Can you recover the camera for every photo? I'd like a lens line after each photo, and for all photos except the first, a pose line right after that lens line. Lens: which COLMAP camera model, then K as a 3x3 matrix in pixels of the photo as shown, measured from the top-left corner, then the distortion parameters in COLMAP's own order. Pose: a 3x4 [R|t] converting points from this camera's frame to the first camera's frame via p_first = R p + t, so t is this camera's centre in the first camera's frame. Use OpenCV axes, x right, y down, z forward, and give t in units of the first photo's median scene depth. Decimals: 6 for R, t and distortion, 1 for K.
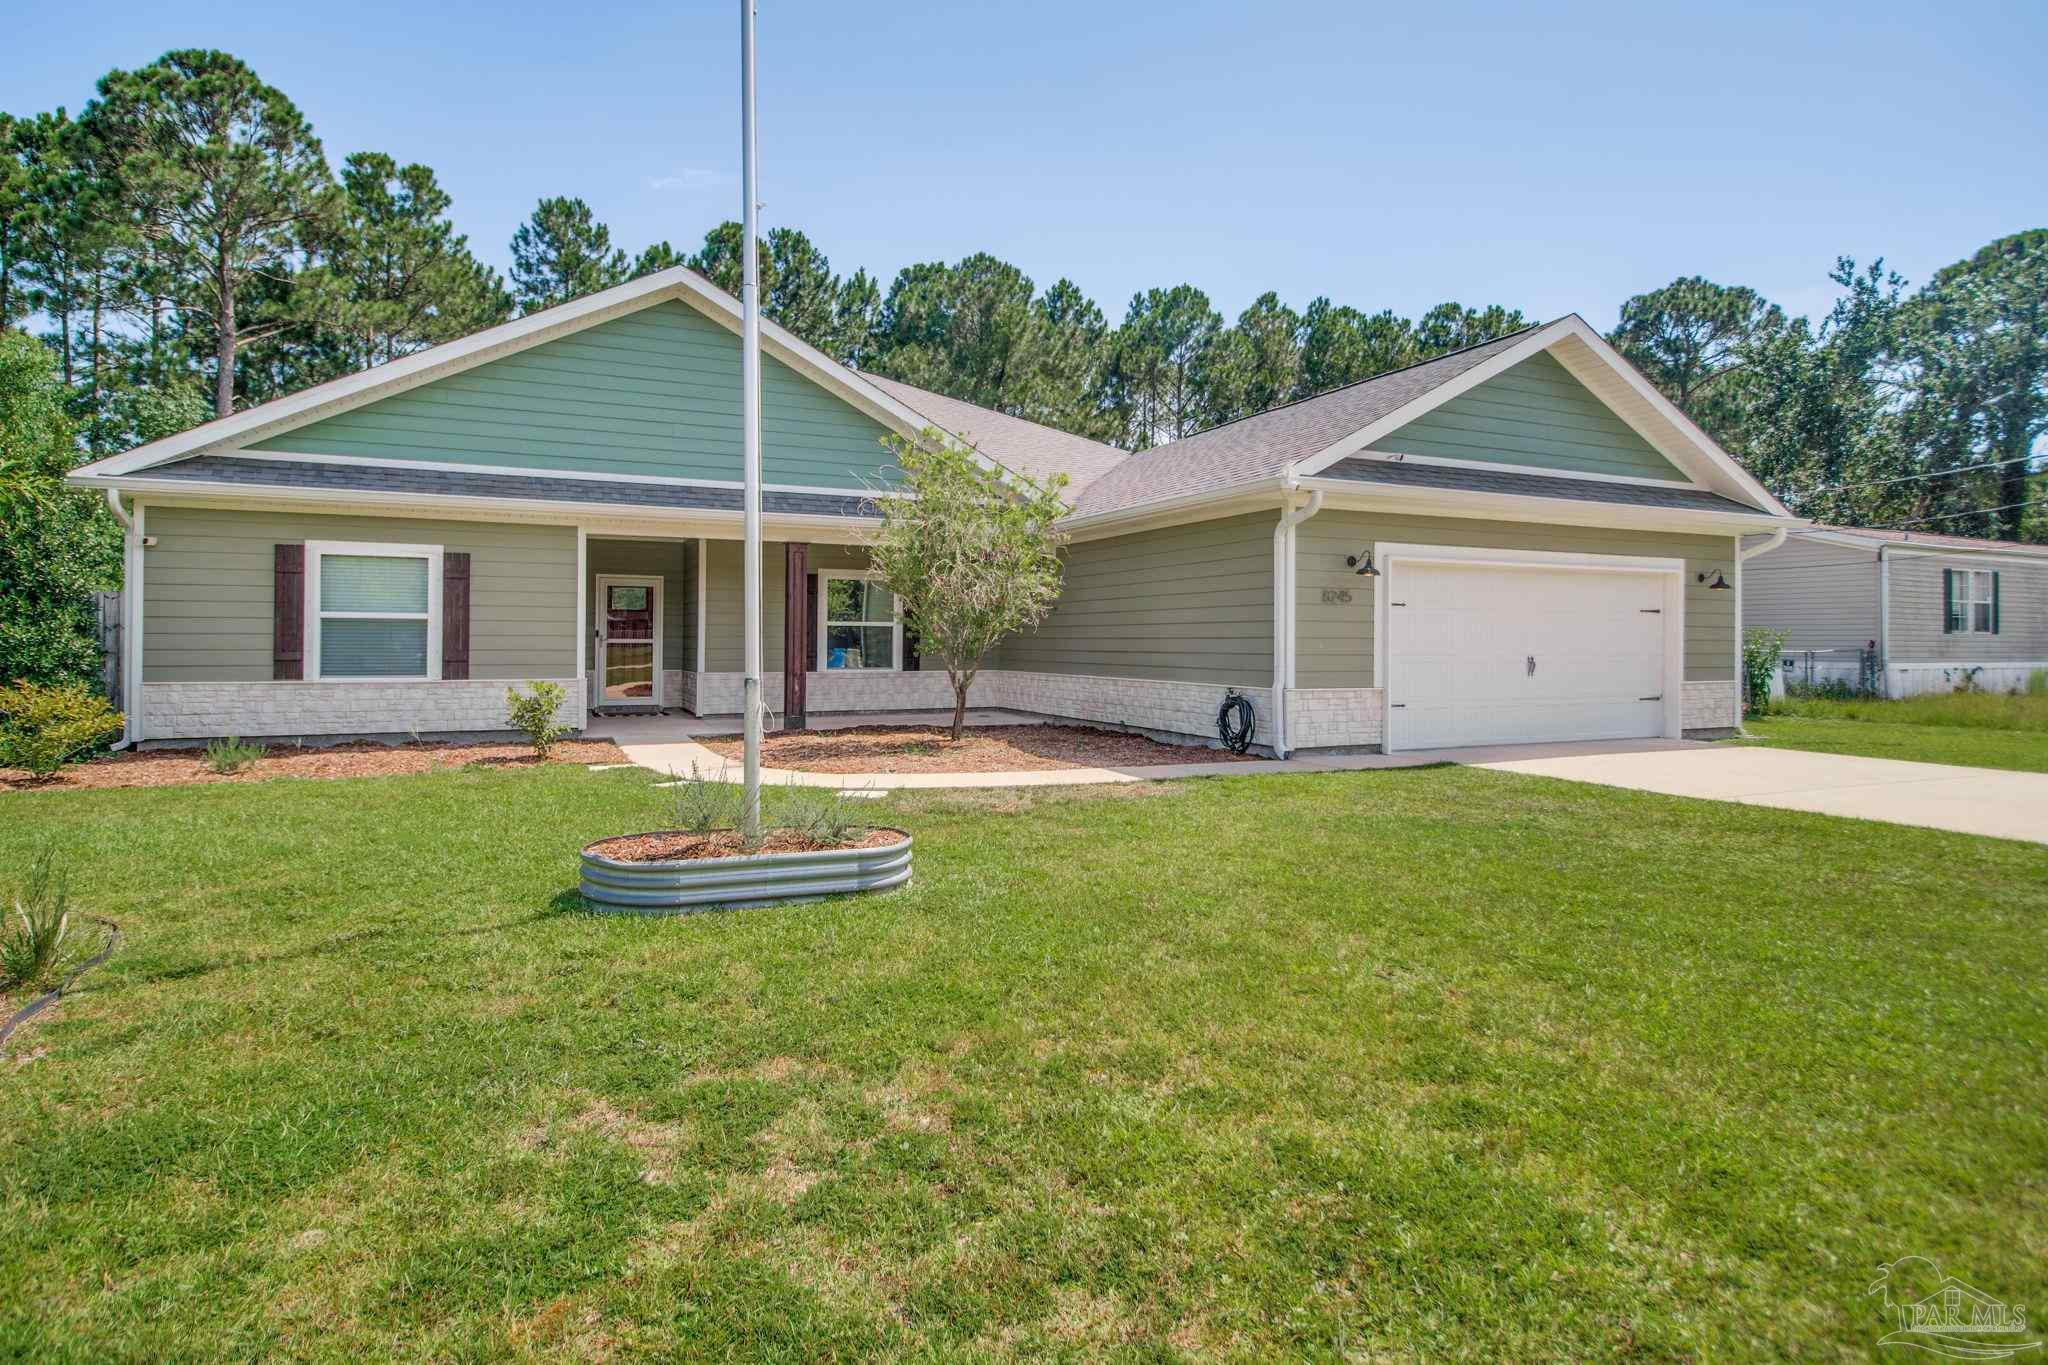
lens RADIAL K [[1051.0, 0, 1012.0], [0, 1051.0, 644.8], [0, 0, 1]] dist [0.019395, -0.012364]
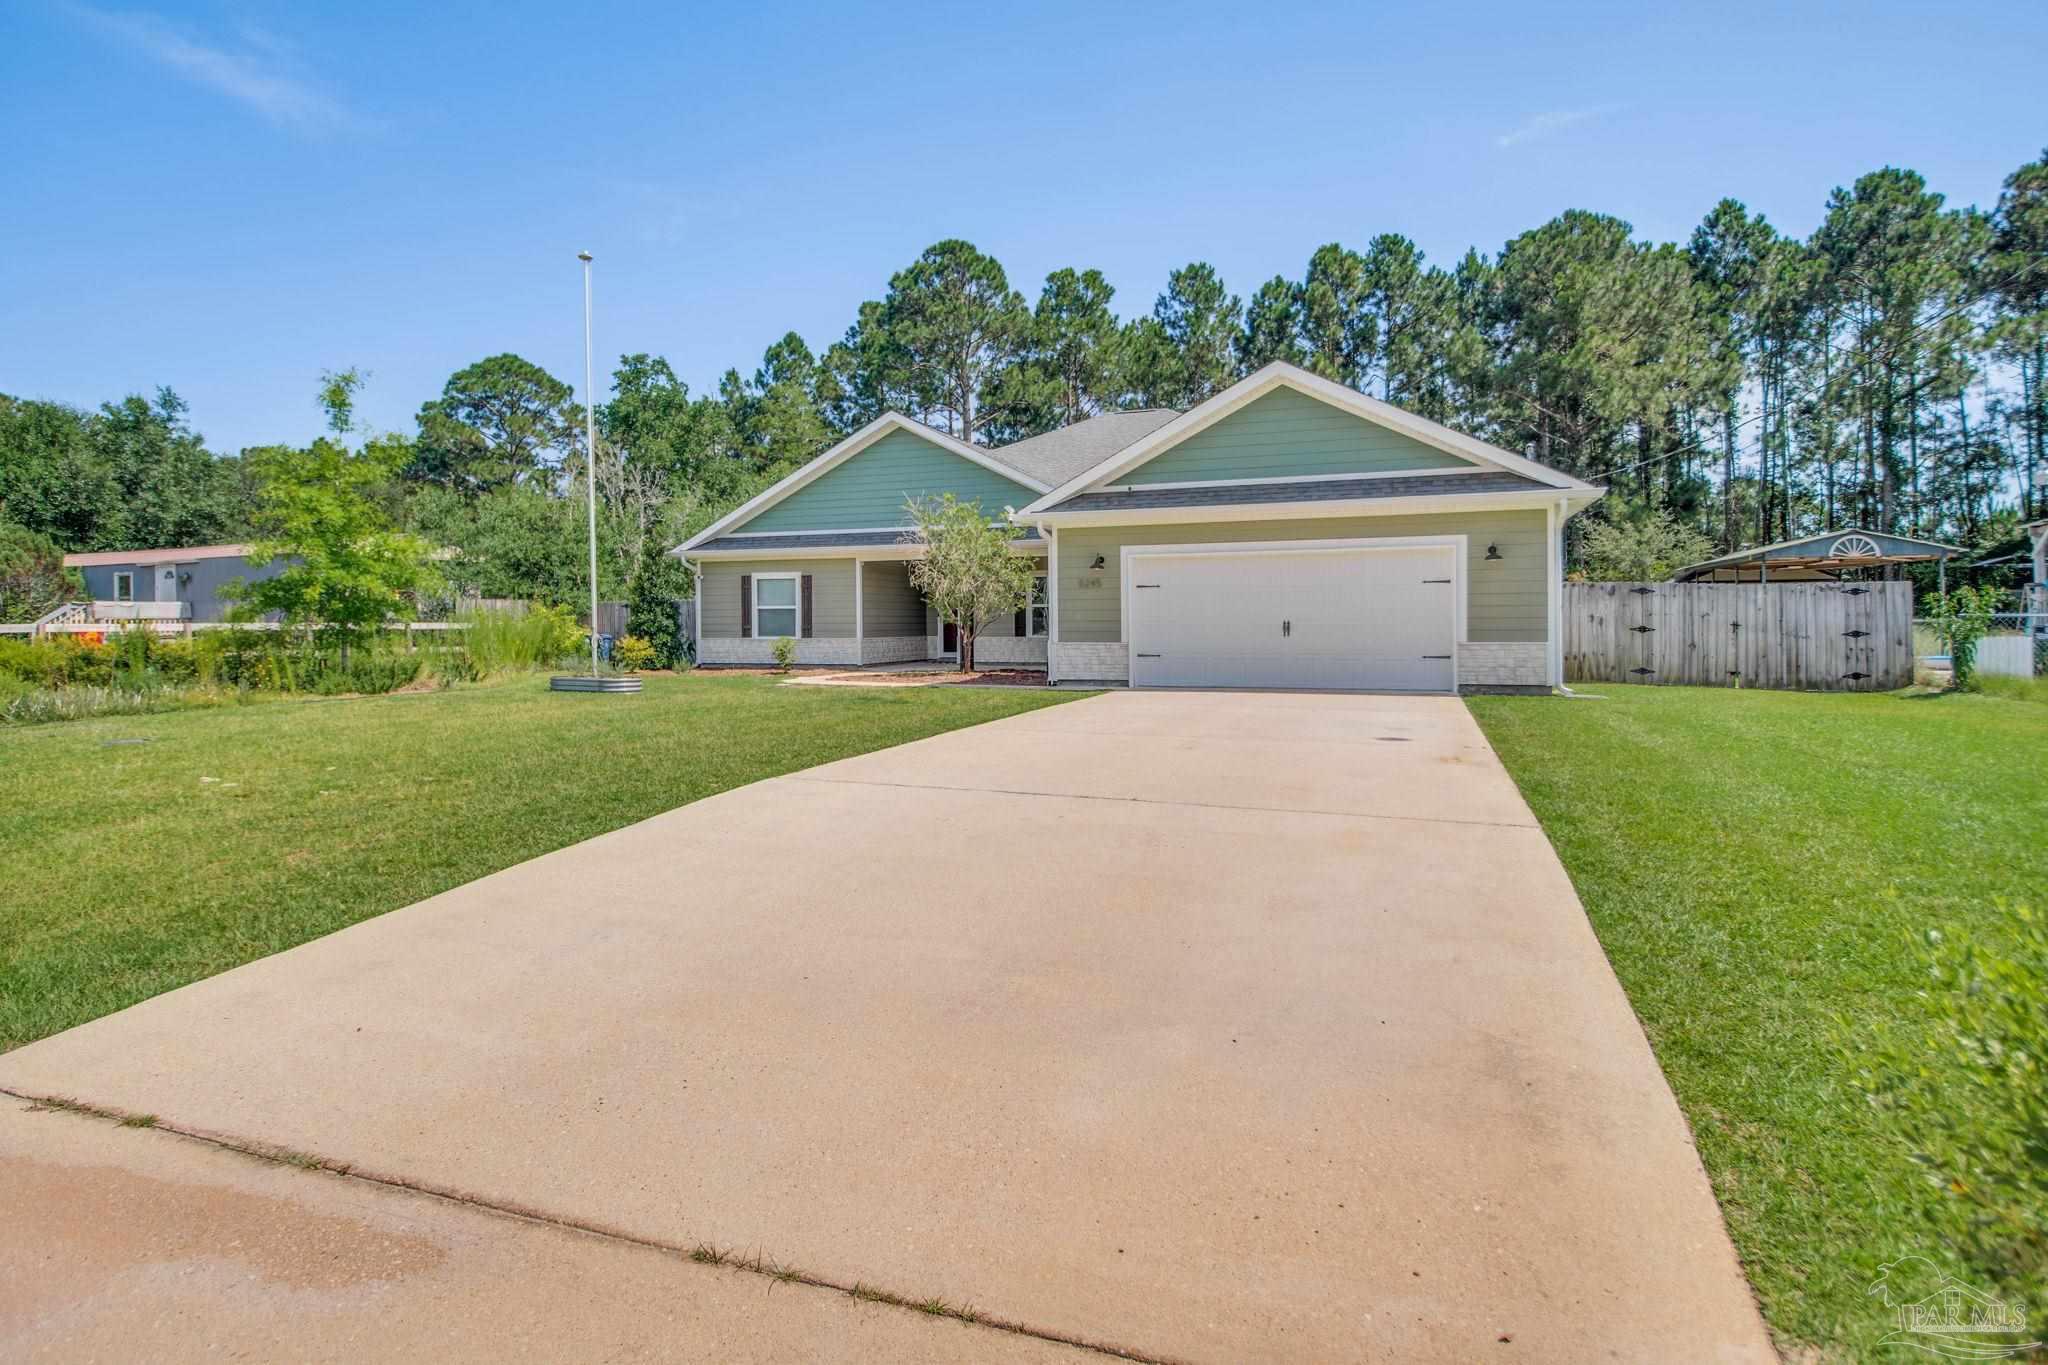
lens RADIAL K [[1051.0, 0, 1012.0], [0, 1051.0, 644.8], [0, 0, 1]] dist [0.019395, -0.012364]
pose [[0.726209, 0.004791, -0.687457, 1.133574], [0.005476, 0.999904, 0.012753, 0.021468], [0.687452, -0.013025, 0.726113, -0.180314]]
